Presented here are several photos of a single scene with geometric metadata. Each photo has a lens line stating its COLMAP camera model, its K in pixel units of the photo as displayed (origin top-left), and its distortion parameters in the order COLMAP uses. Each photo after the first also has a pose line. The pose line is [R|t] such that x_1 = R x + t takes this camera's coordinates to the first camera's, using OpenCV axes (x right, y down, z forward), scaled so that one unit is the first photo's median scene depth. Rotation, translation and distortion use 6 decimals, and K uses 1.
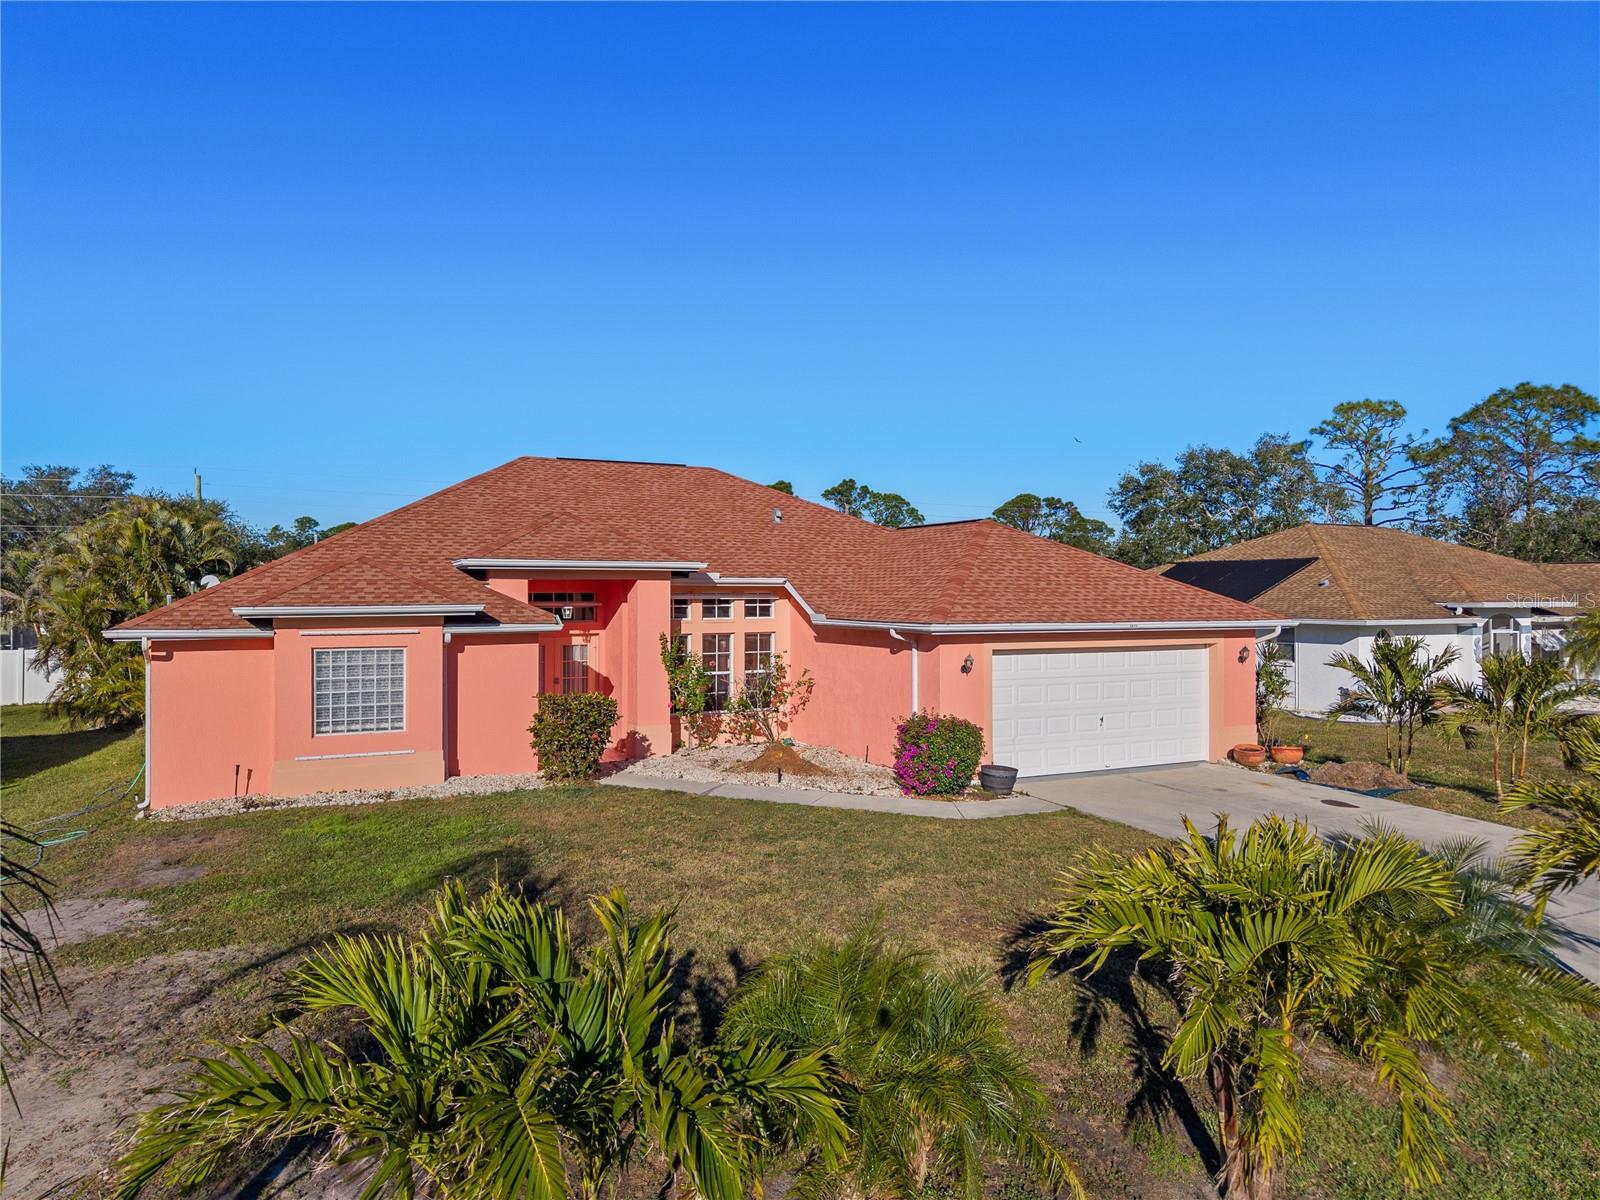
lens RADIAL K [[1095.0, 0, 800.0], [0, 1095.0, 600.0], [0, 0, 1]] dist [0.065349, -0.097284]
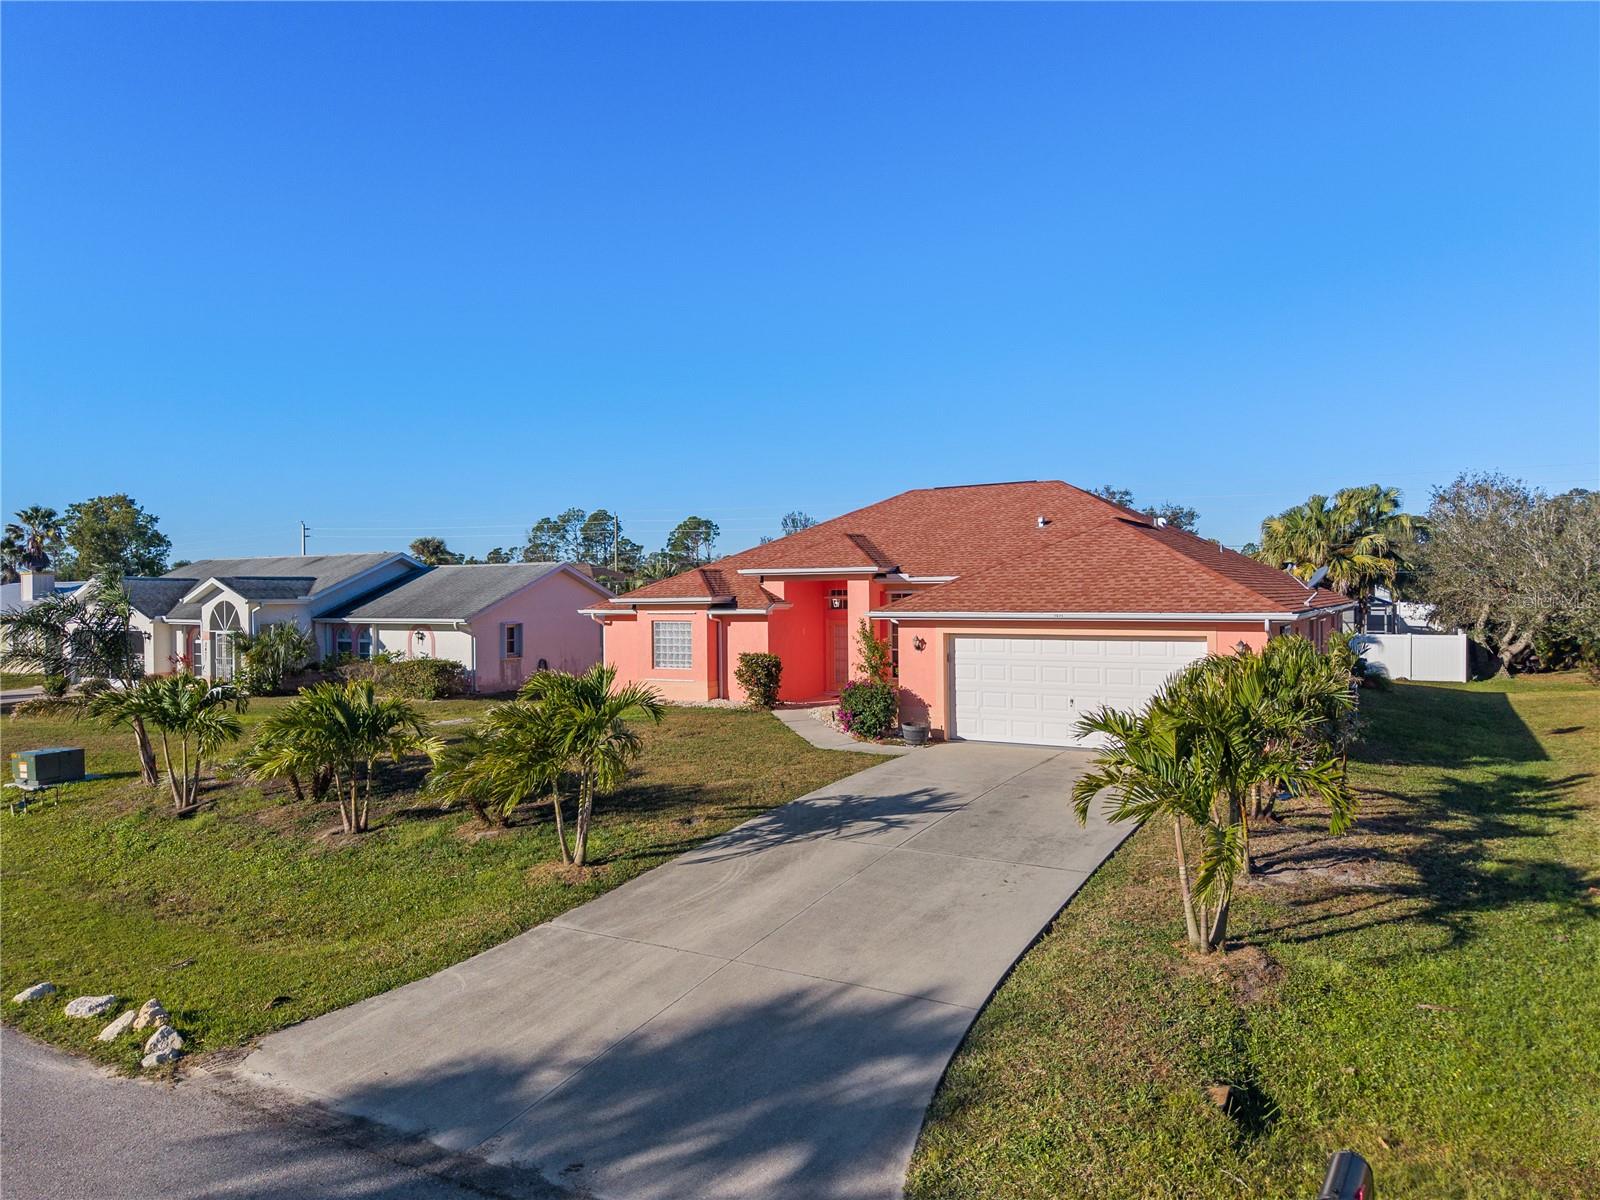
lens RADIAL K [[1095.0, 0, 800.0], [0, 1095.0, 600.0], [0, 0, 1]] dist [0.065349, -0.097284]
pose [[0.547557, 0.000571, -0.836768, 1.001579], [0.001869, 0.999996, 0.001906, 0.004611], [0.836766, -0.002608, 0.547554, 0.163931]]
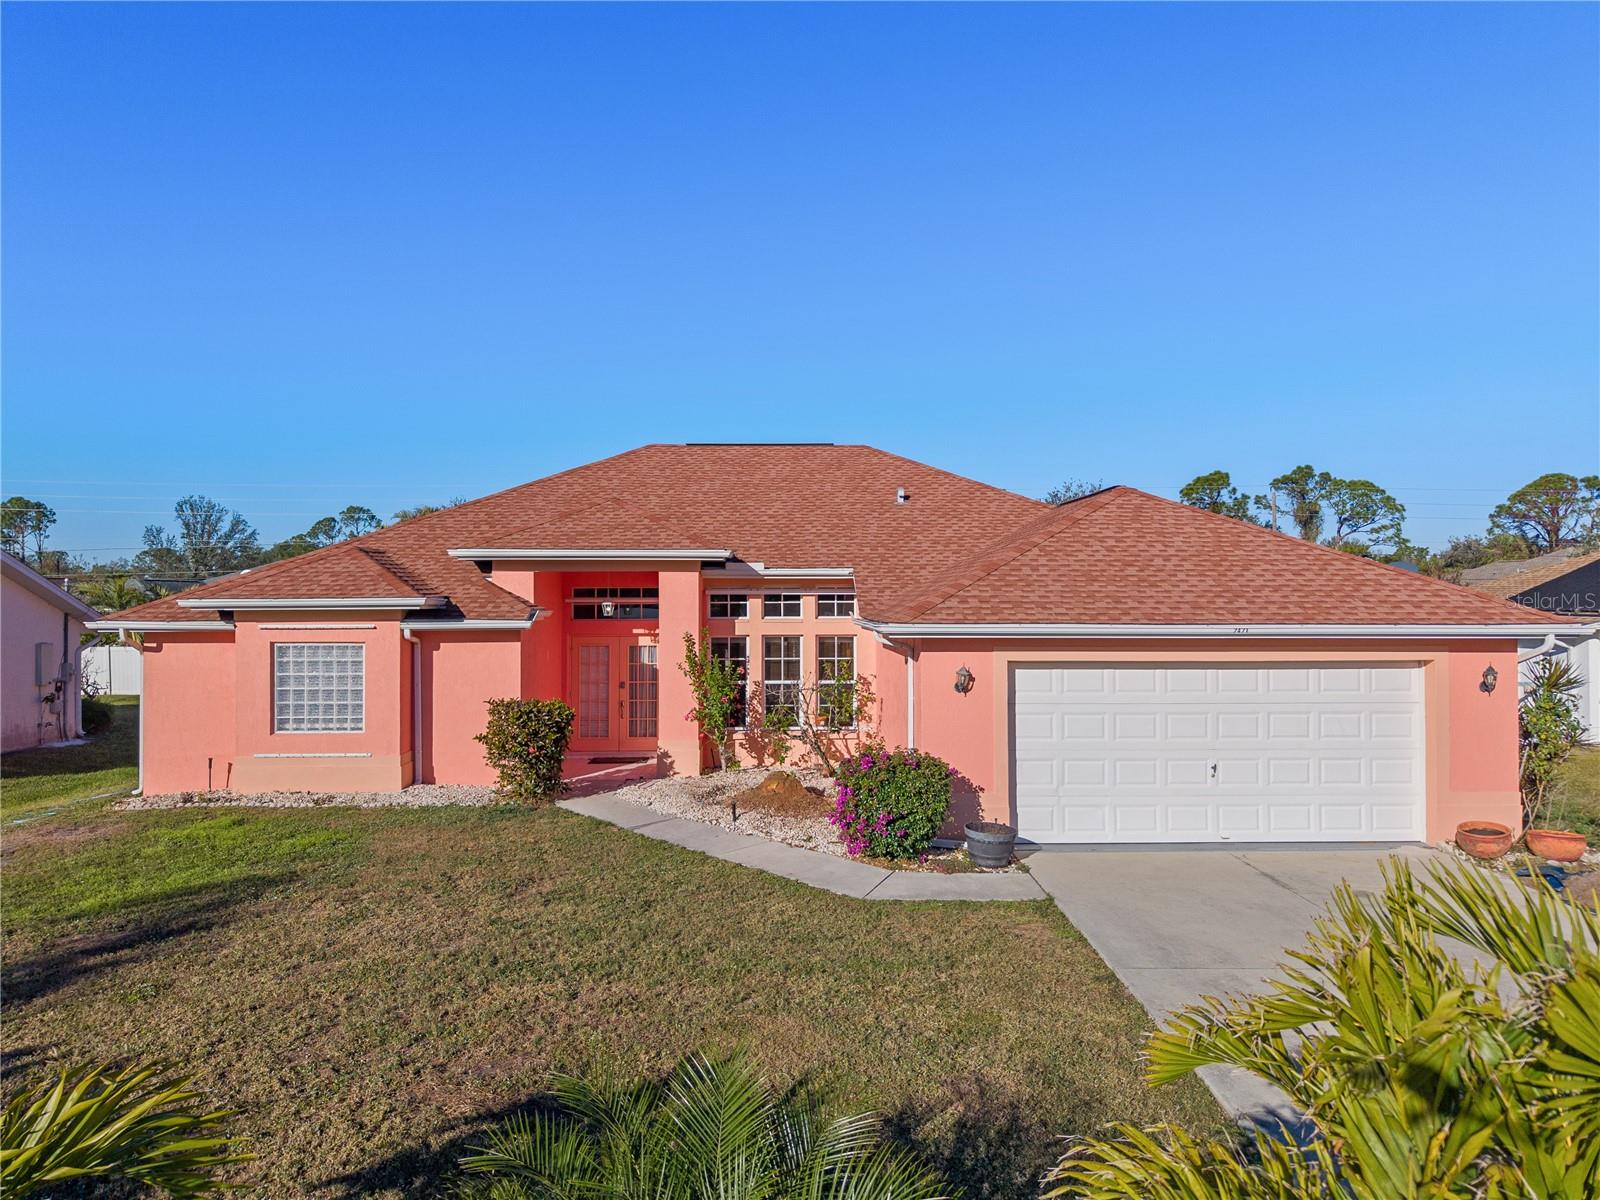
lens RADIAL K [[1095.0, 0, 800.0], [0, 1095.0, 600.0], [0, 0, 1]] dist [0.065349, -0.097284]
pose [[0.902510, -0.000333, -0.430669, 0.322317], [-0.002809, 0.999974, -0.006660, 0.009483], [0.430660, 0.007221, 0.902485, 0.262710]]
